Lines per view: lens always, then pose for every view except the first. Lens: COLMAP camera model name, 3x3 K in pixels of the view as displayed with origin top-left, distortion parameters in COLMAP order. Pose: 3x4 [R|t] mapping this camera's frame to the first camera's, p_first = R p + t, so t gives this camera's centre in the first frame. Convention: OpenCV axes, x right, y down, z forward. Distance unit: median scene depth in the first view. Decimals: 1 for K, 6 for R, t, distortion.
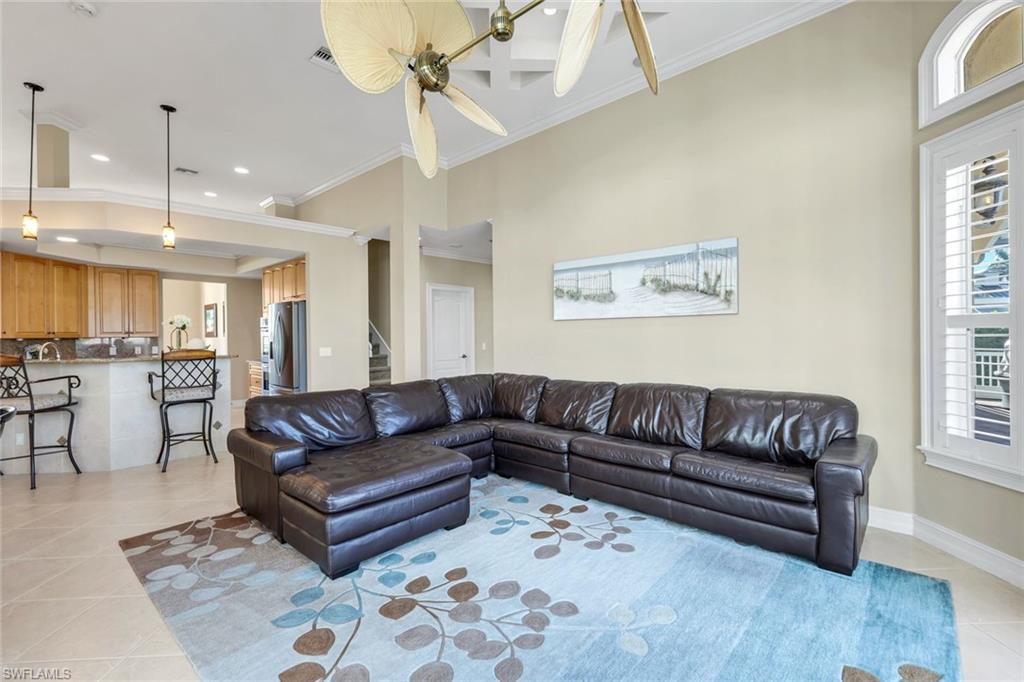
lens RADIAL K [[455.5, 0, 517.2], [0, 455.5, 335.8], [0, 0, 1]] dist [-0.001345, -0.000217]
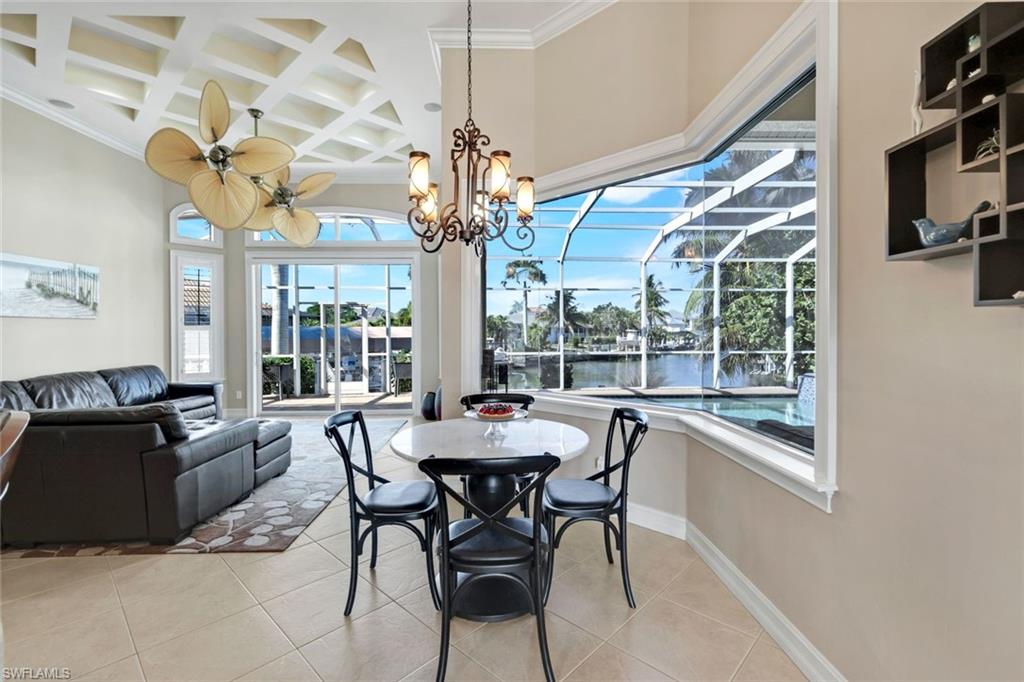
lens RADIAL K [[455.5, 0, 517.2], [0, 455.5, 335.8], [0, 0, 1]] dist [-0.001345, -0.000217]
pose [[-0.695766, 0.003465, 0.718260, -1.493000], [0.012848, 0.999888, 0.007621, 0.012198], [-0.718153, 0.014530, -0.695733, 1.034658]]
